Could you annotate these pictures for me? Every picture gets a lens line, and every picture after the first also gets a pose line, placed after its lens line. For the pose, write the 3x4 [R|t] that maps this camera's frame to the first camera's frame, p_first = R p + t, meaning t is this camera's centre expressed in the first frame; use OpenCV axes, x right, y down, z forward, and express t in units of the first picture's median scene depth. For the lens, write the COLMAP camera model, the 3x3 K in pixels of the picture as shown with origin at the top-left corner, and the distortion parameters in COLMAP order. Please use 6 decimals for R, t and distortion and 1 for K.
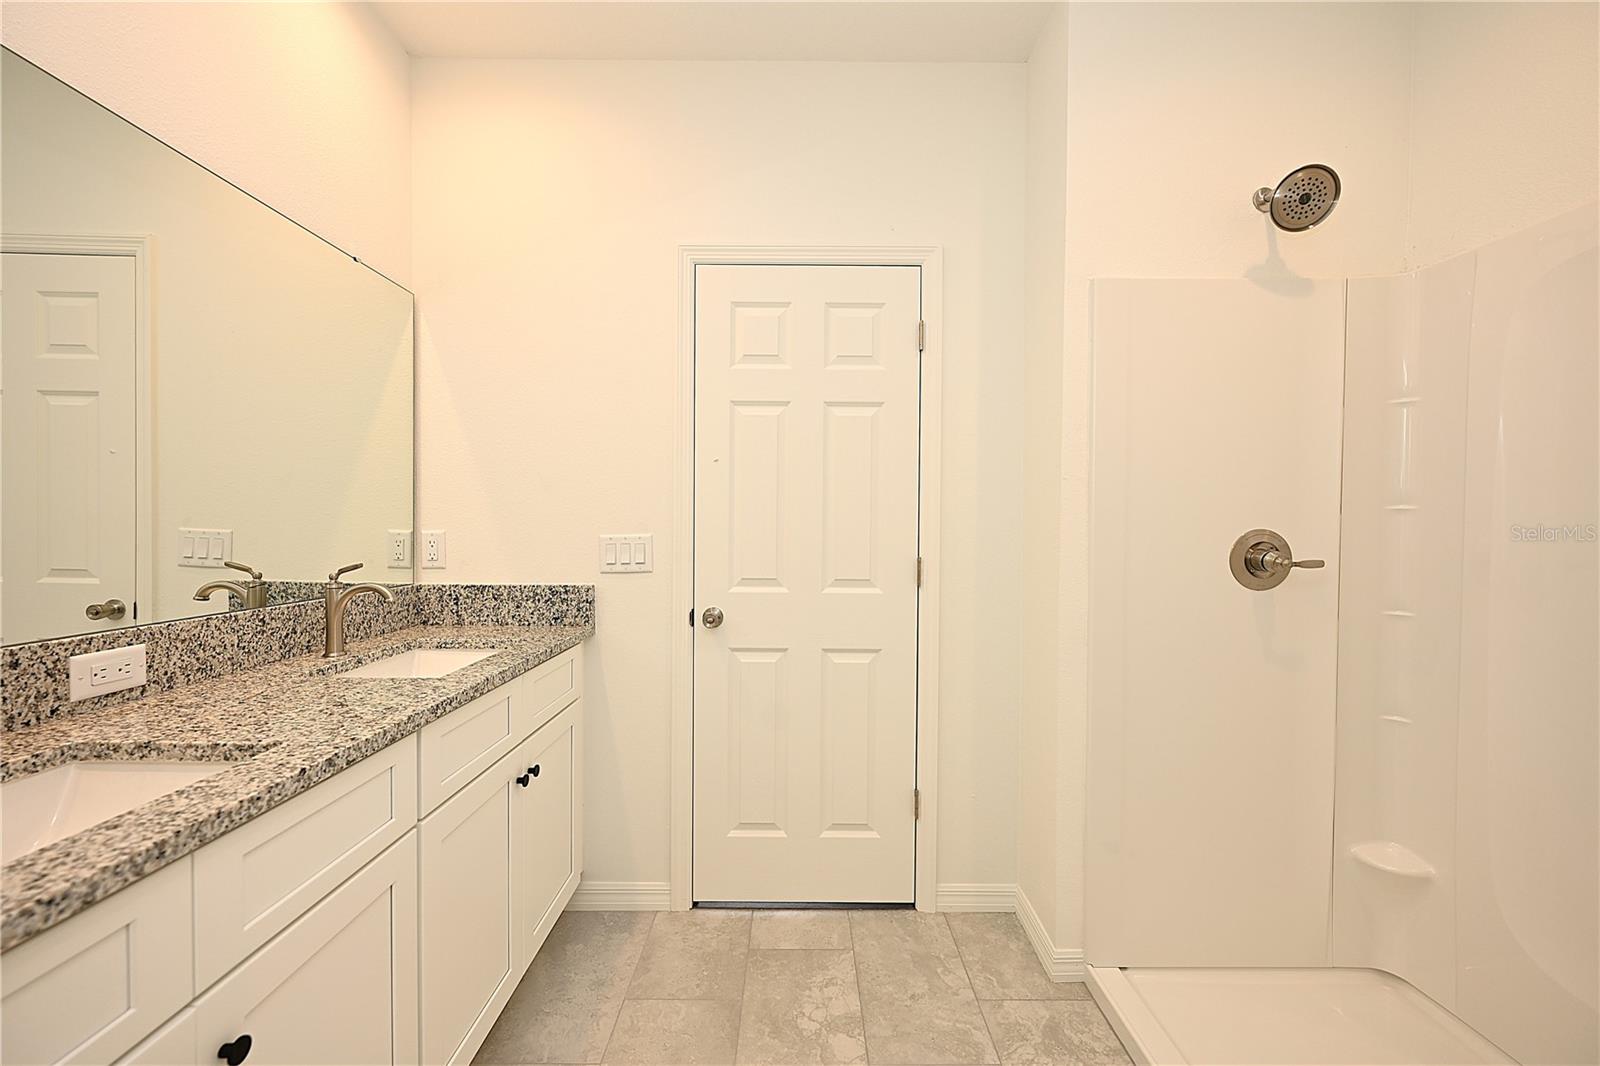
lens RADIAL K [[631.6, 0, 792.2], [0, 631.6, 527.5], [0, 0, 1]] dist [-0.001559, 0.000324]
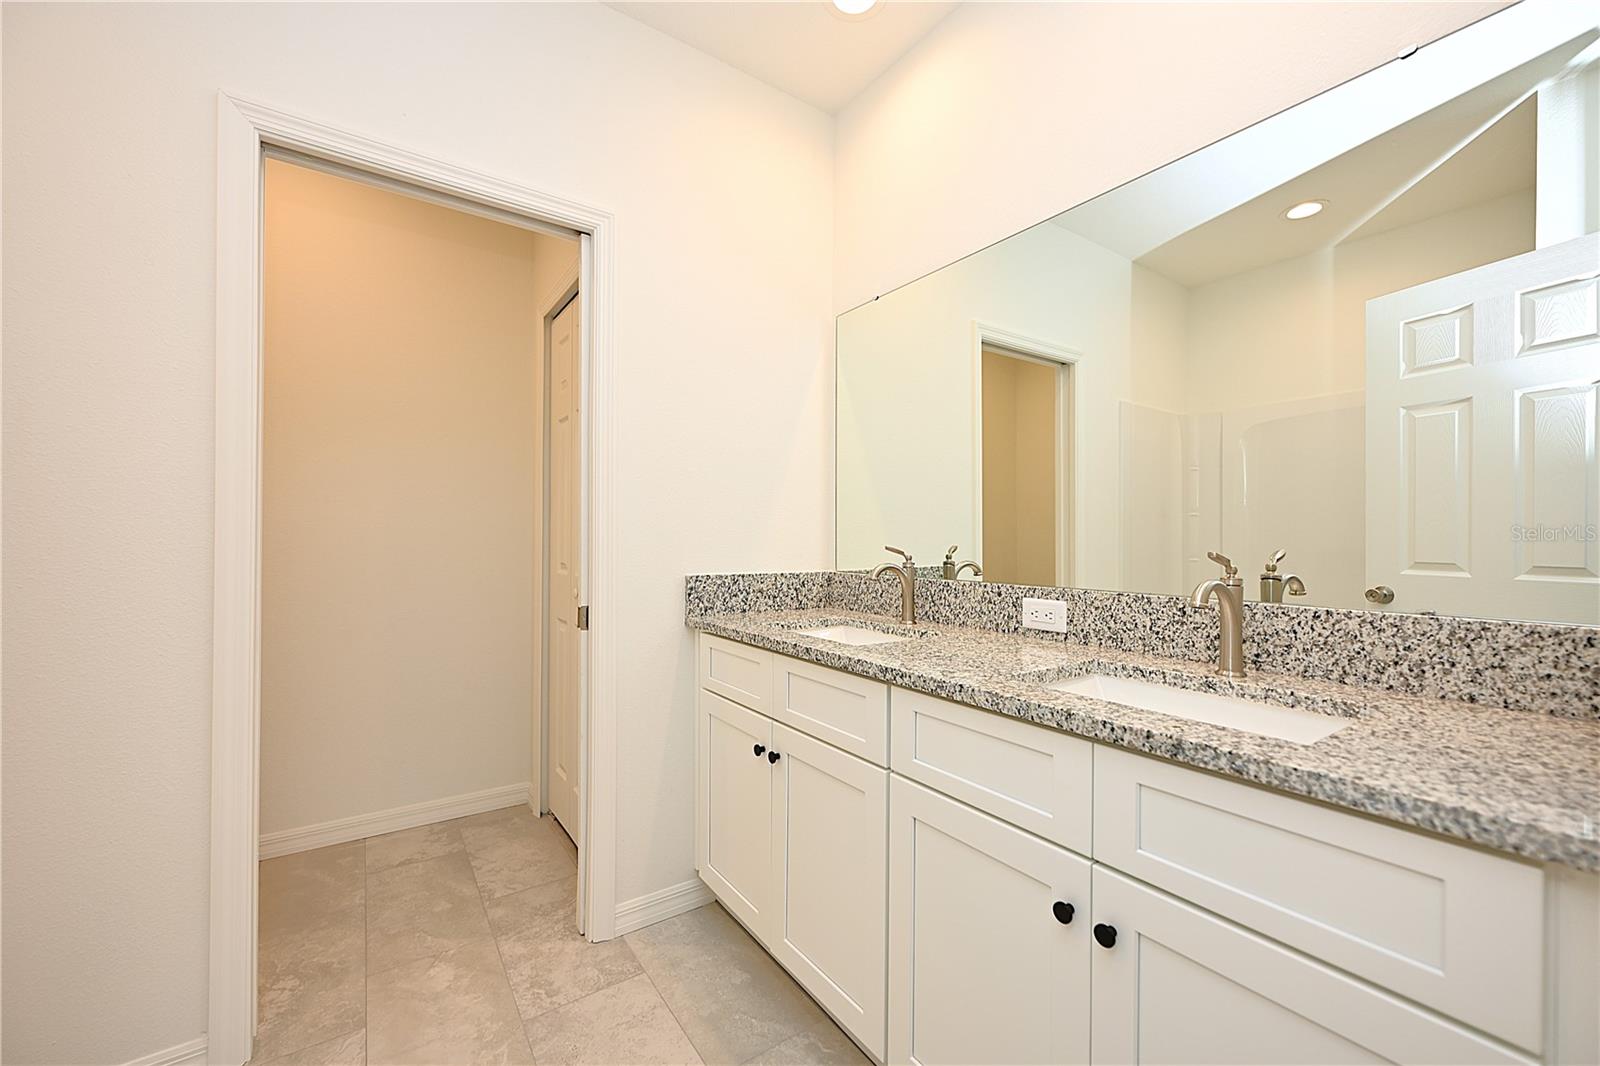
lens RADIAL K [[631.6, 0, 800.6], [0, 631.6, 538.6], [0, 0, 1]] dist [-0.001559, 0.000324]
pose [[-0.819338, -0.011796, -0.573190, 0.161475], [-0.012266, 0.999920, -0.003045, 0.060494], [0.573180, 0.004536, -0.819417, 1.646846]]
